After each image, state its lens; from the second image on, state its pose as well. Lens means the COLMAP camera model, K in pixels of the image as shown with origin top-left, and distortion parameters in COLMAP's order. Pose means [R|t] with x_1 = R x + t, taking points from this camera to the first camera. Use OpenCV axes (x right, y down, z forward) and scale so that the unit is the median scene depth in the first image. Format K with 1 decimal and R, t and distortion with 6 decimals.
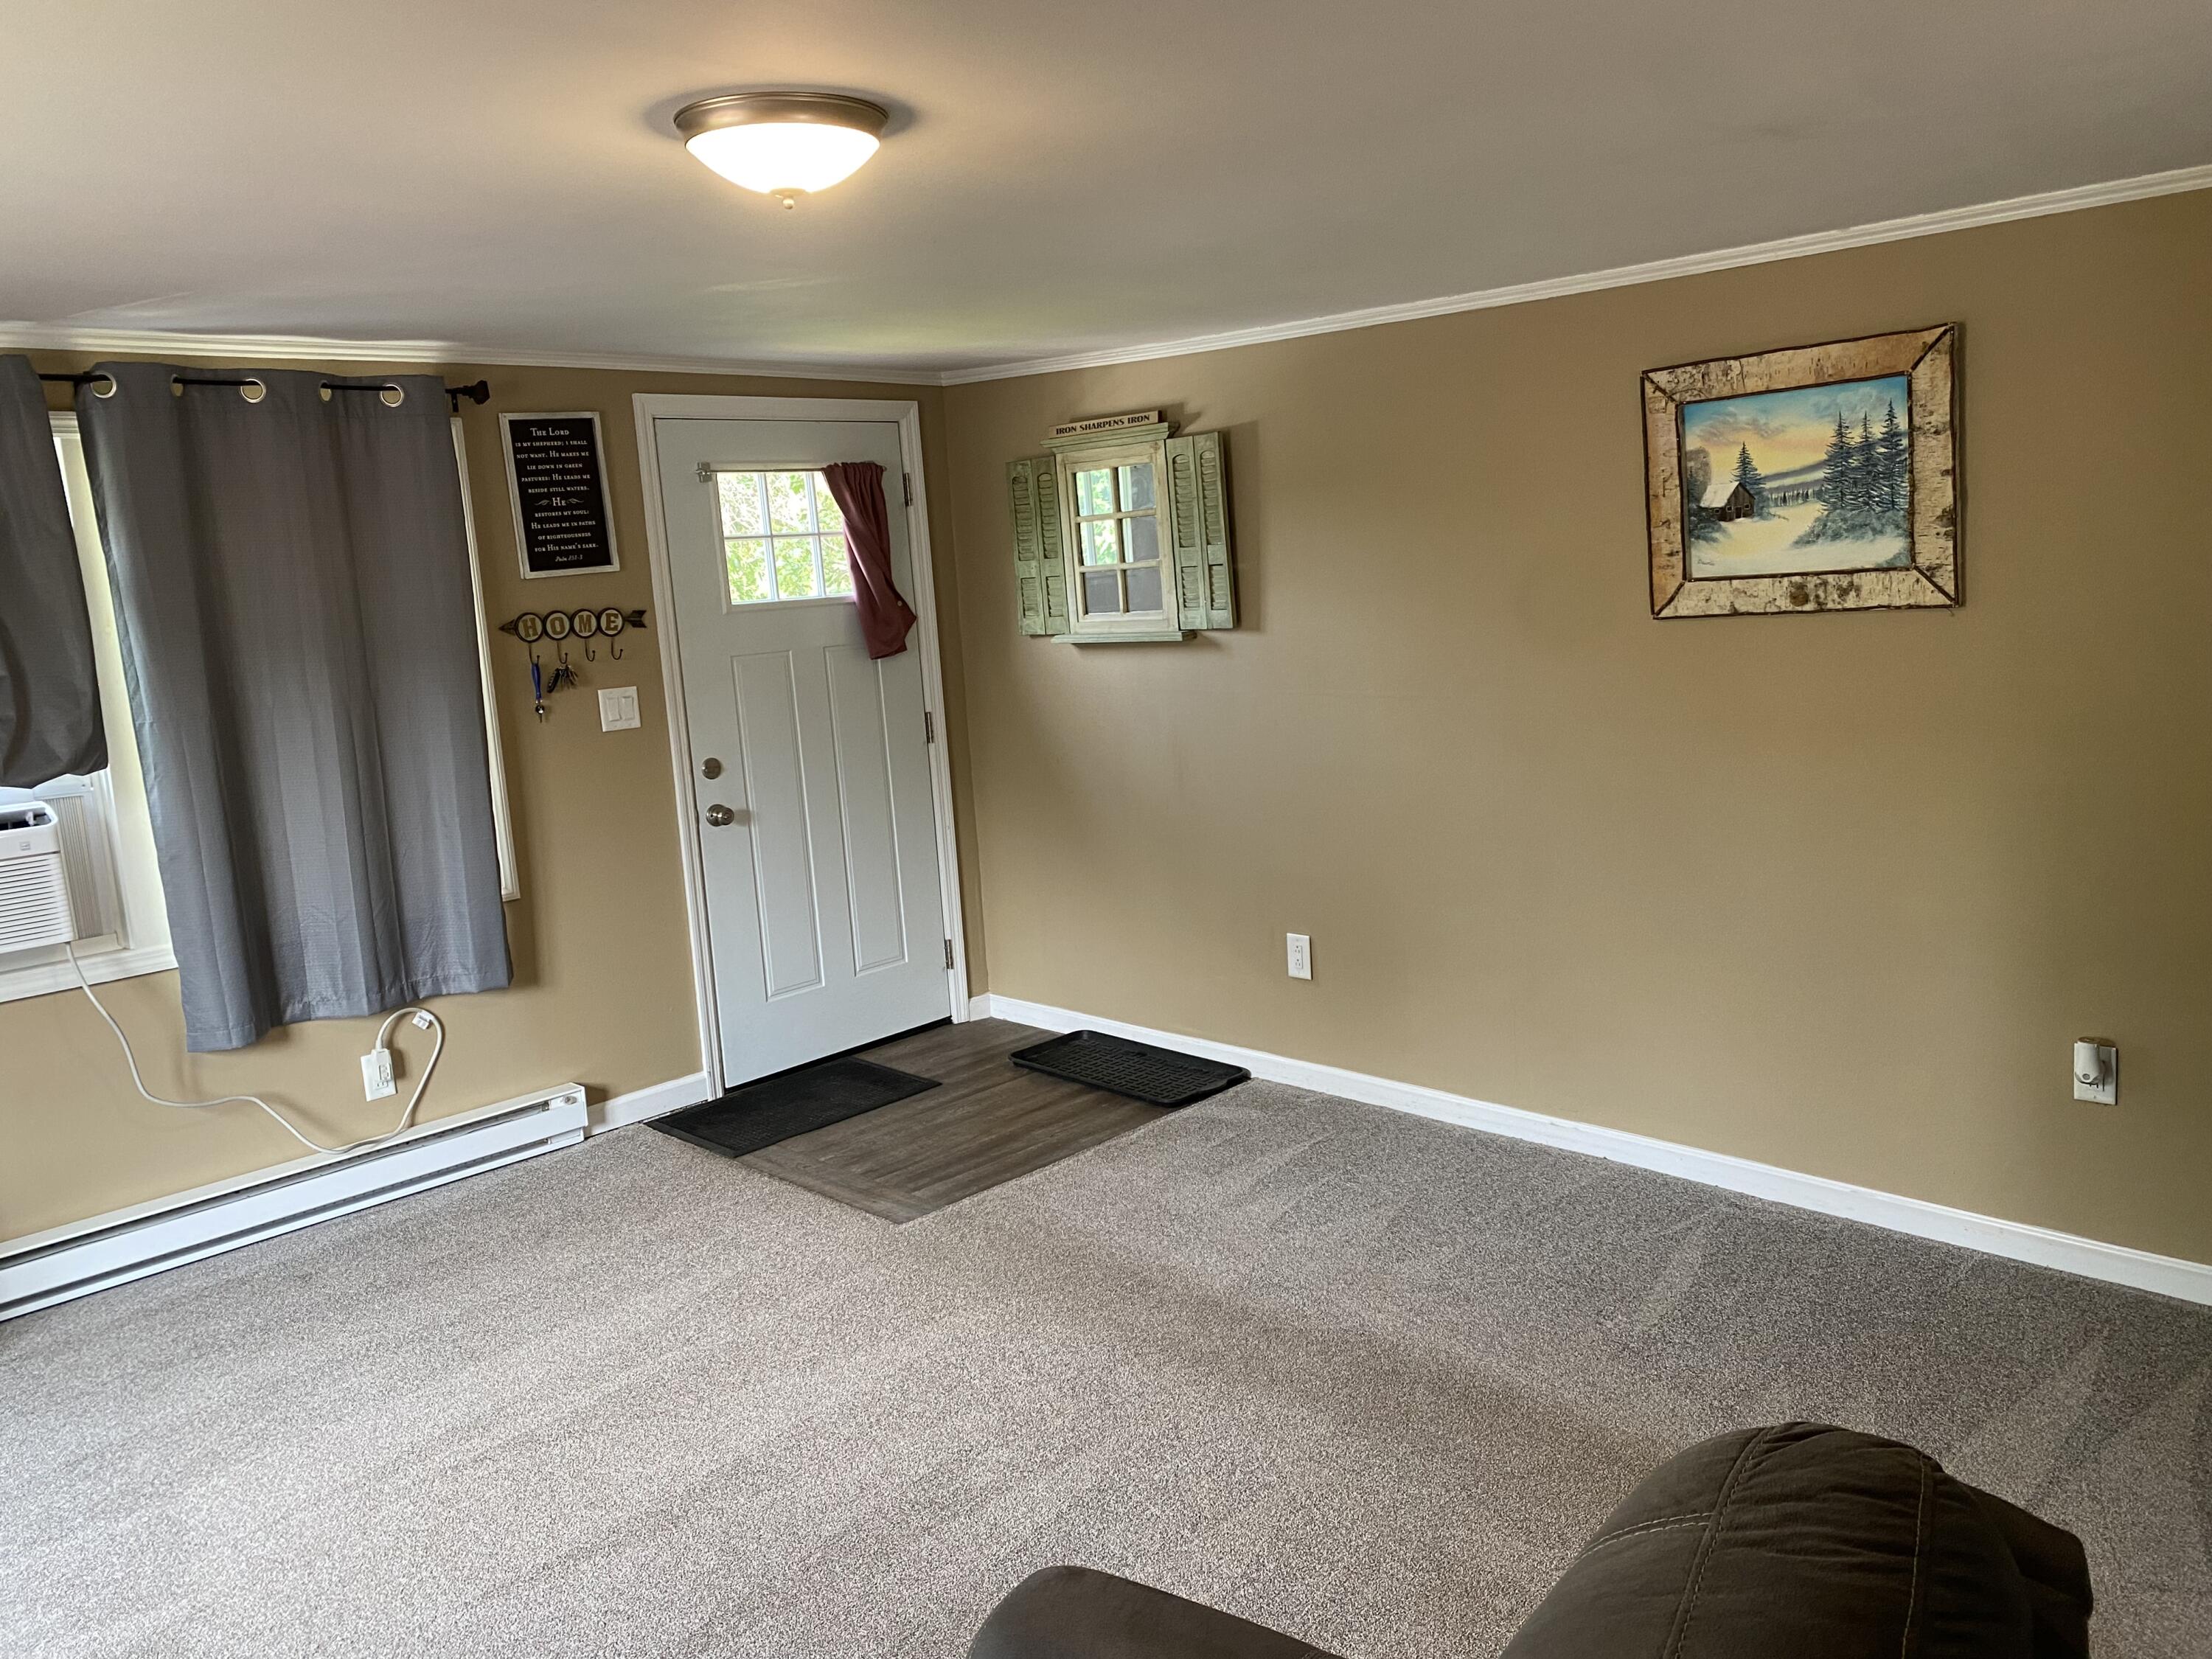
lens RADIAL K [[1671.6, 0, 1075.9], [0, 1671.6, 838.7], [0, 0, 1]] dist [0.037203, -0.060726]
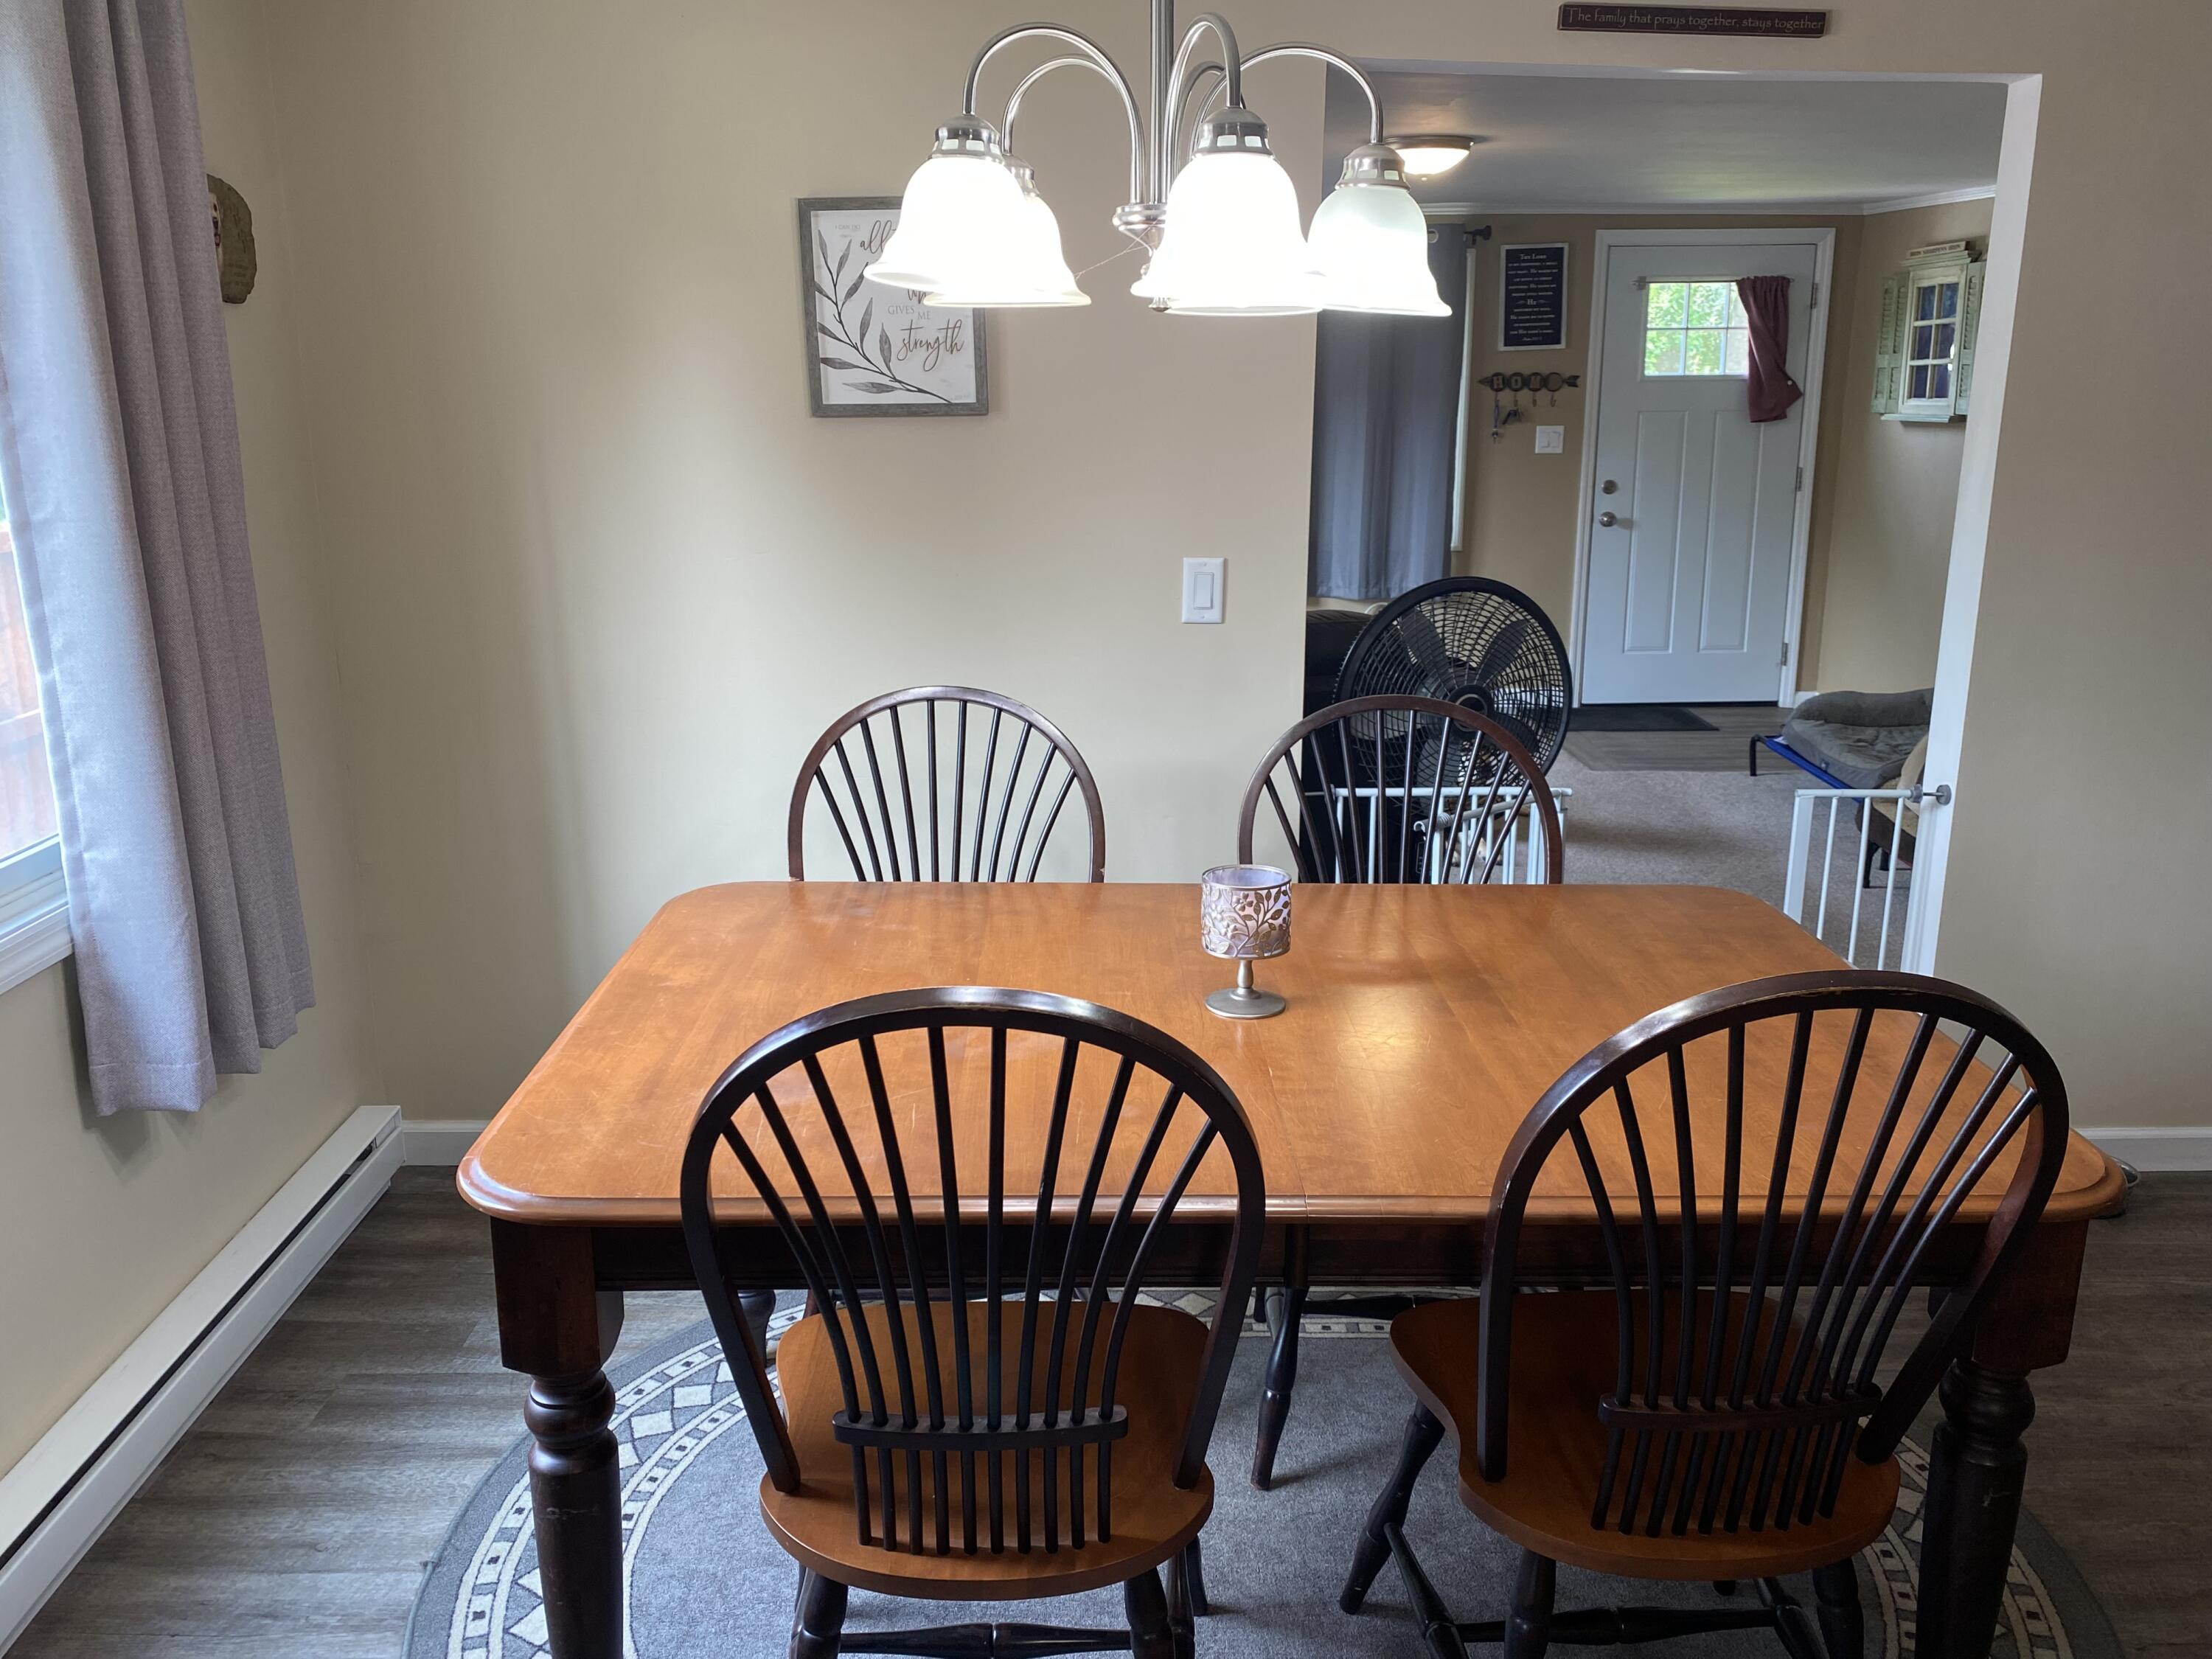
lens RADIAL K [[1671.6, 0, 1075.9], [0, 1671.6, 838.7], [0, 0, 1]] dist [0.037203, -0.060726]
pose [[0.701040, 0.243719, -0.670182, 0.589050], [-0.155217, 0.969403, 0.190170, 0.056883], [0.696025, -0.029293, 0.717420, -0.461812]]
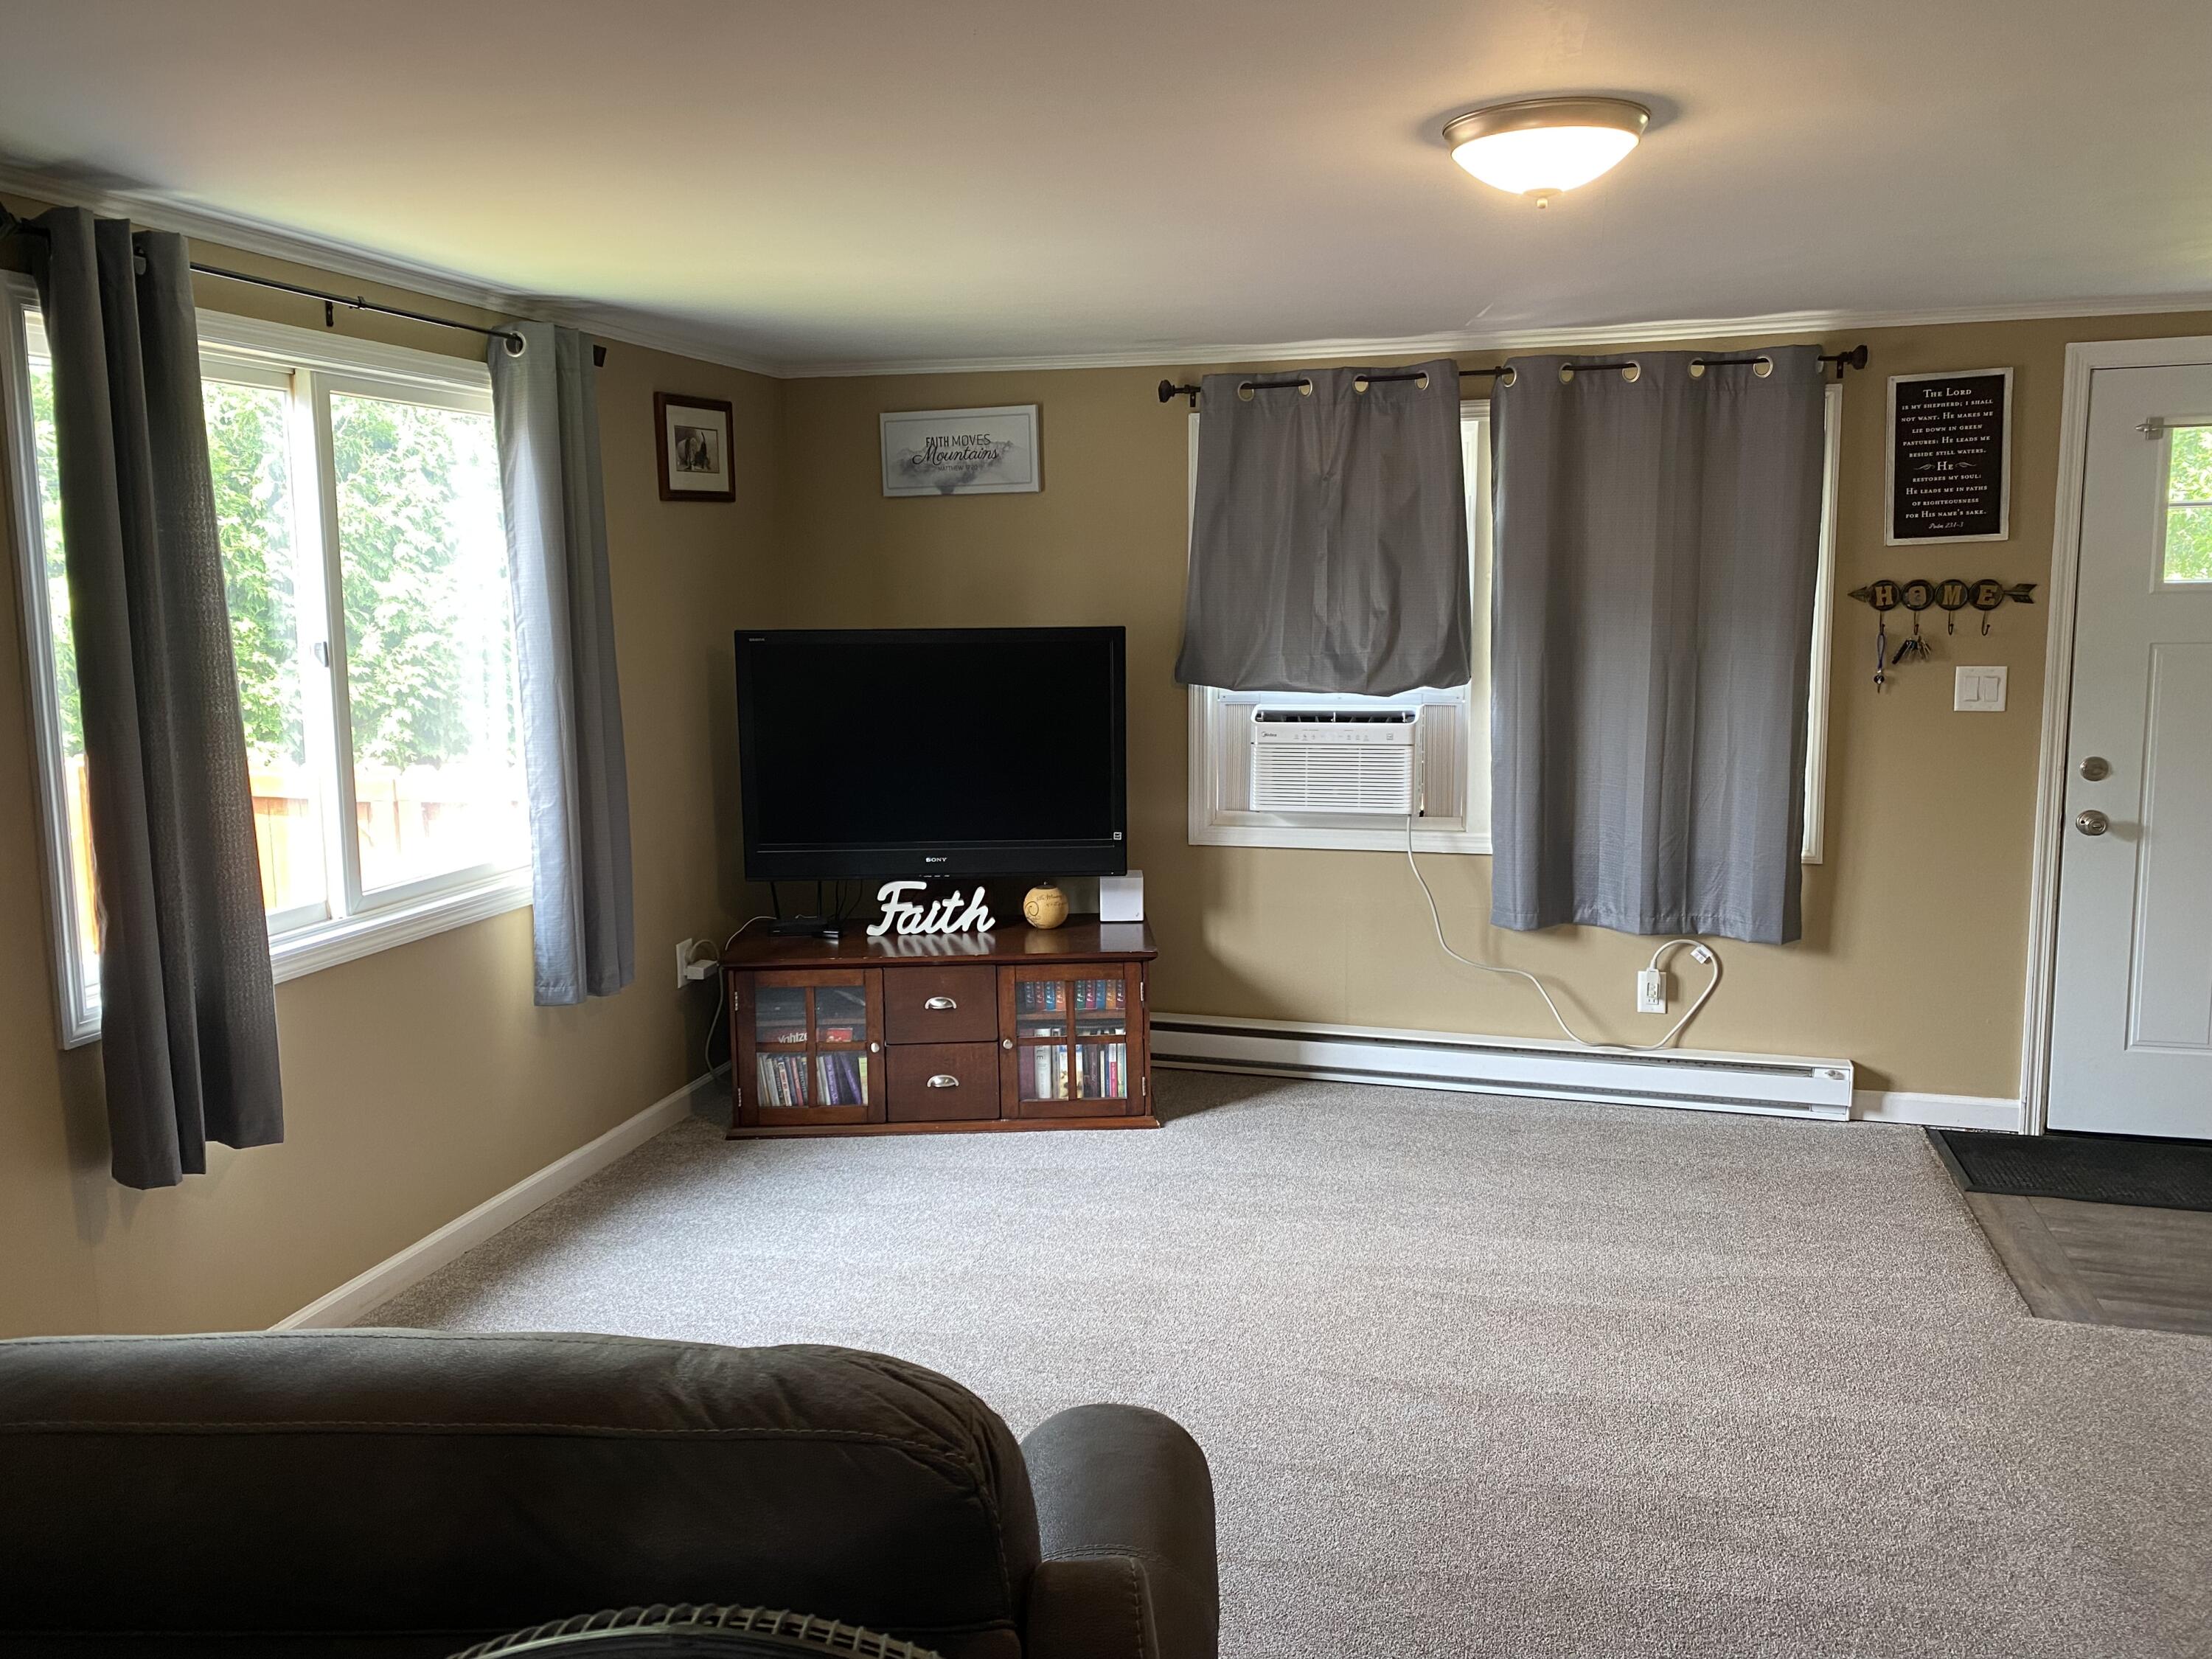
lens RADIAL K [[1682.2, 0, 1106.0], [0, 1682.2, 829.5], [0, 0, 1]] dist [0.050722, -0.005929]
pose [[0.493667, 0.187378, -0.849224, 0.325769], [-0.162789, 0.979162, 0.121417, -0.039336], [0.854279, 0.078305, 0.513883, 0.112815]]
